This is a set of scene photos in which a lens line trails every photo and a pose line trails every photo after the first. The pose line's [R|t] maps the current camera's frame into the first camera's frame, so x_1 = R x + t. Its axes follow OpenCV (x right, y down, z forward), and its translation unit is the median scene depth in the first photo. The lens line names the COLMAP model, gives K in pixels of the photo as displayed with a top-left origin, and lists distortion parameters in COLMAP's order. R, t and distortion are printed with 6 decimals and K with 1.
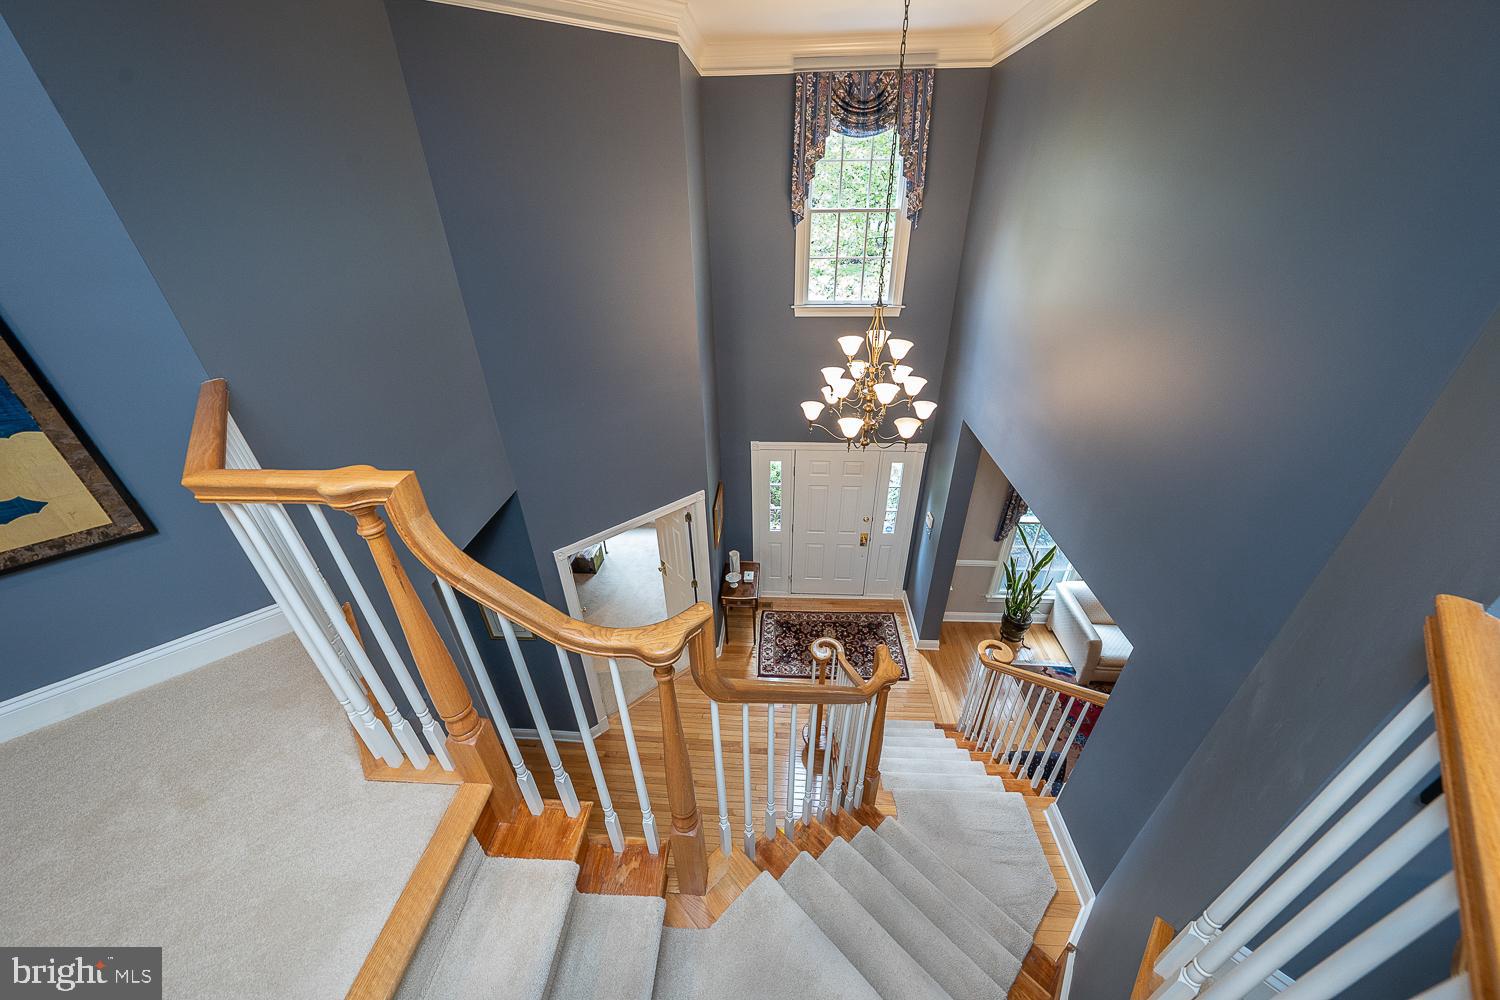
lens RADIAL K [[521.4, 0, 753.2], [0, 521.4, 497.2], [0, 0, 1]] dist [-0.026776, 0.006509]
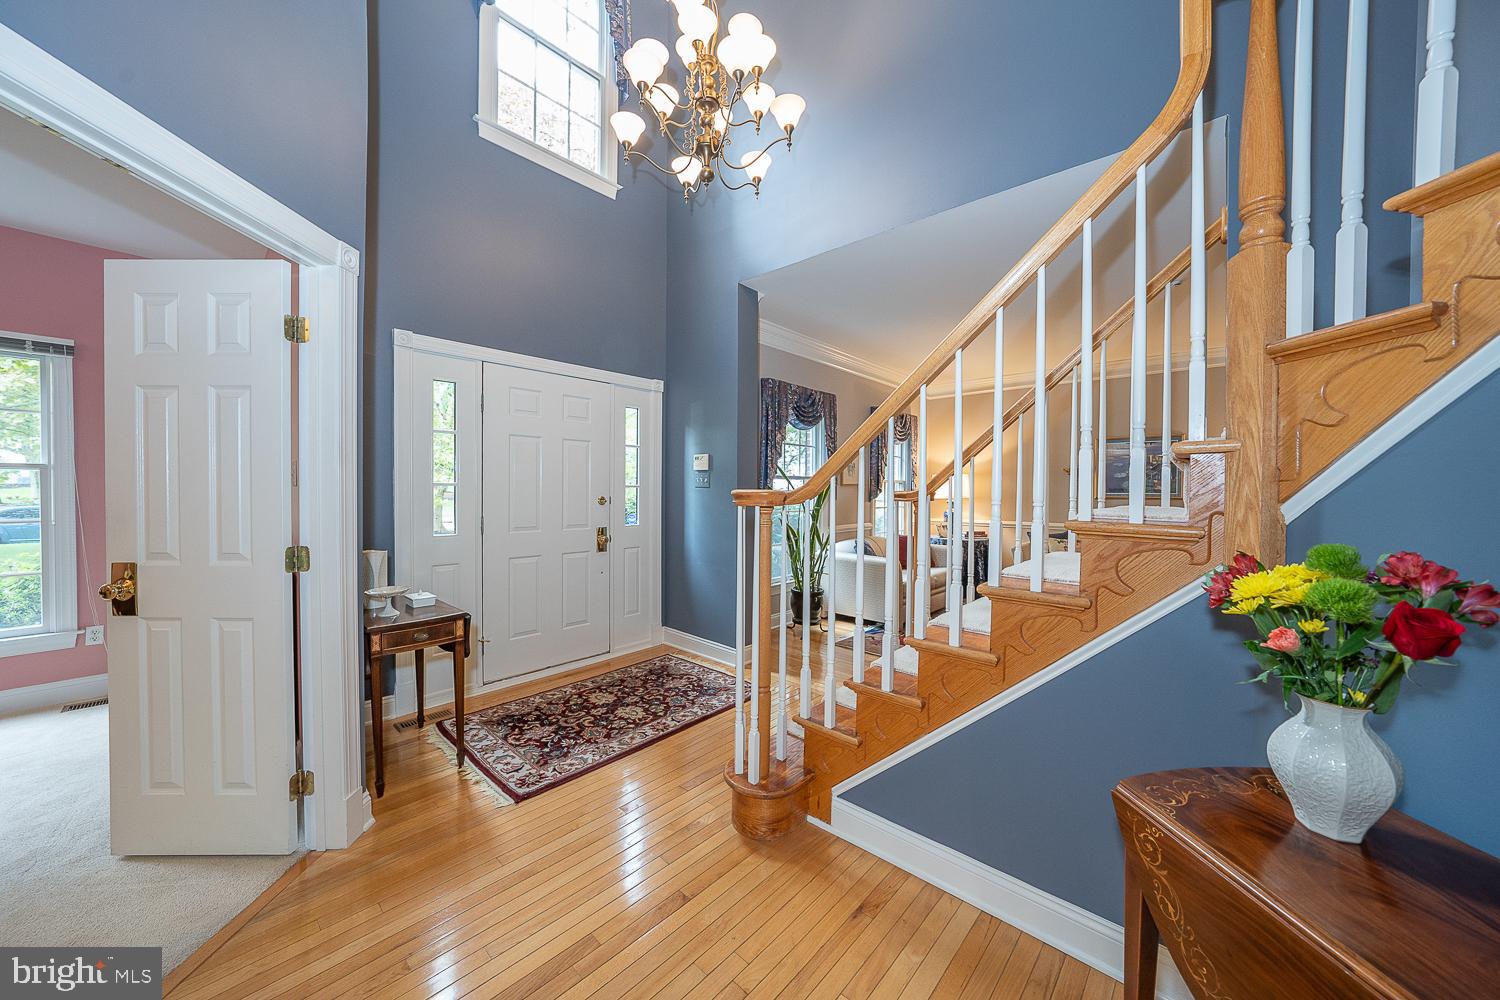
lens RADIAL K [[521.4, 0, 753.2], [0, 521.4, 497.2], [0, 0, 1]] dist [-0.026776, 0.006509]
pose [[0.610188, 0.019991, 0.792005, -0.180215], [0.395083, 0.858831, -0.326064, 0.332334], [-0.686717, 0.511868, 0.516150, 0.557361]]
